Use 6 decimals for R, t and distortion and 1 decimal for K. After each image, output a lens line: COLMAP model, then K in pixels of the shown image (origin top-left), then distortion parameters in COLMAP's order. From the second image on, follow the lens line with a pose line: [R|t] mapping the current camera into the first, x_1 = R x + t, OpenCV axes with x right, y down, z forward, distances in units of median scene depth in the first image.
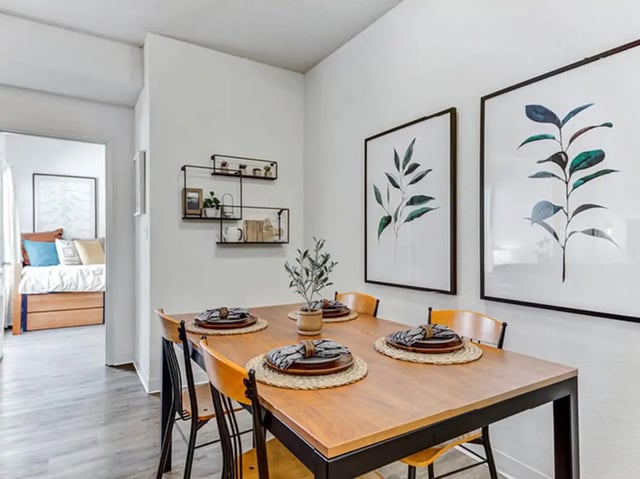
lens RADIAL K [[385.6, 0, 320.0], [0, 385.6, 239.5], [0, 0, 1]] dist [0.000522, -0.000084]
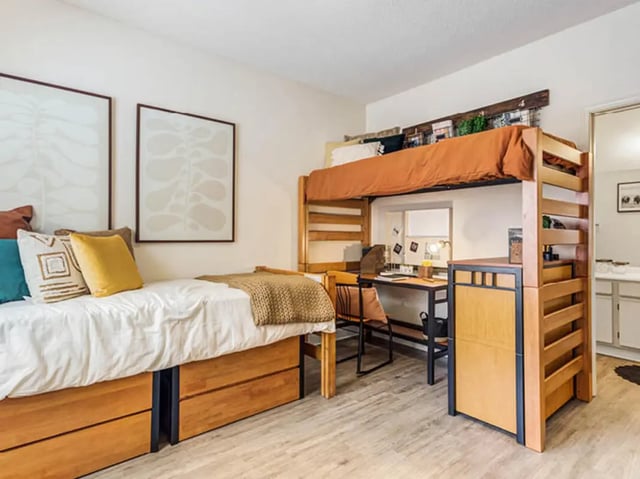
lens RADIAL K [[355.1, 0, 320.0], [0, 355.1, 239.5], [0, 0, 1]] dist [-0.001976, -0.000784]
pose [[0.992467, 0.006508, 0.122336, -0.423865], [-0.008548, 0.999833, 0.016159, -0.000178], [-0.122211, -0.017083, 0.992357, 0.605998]]
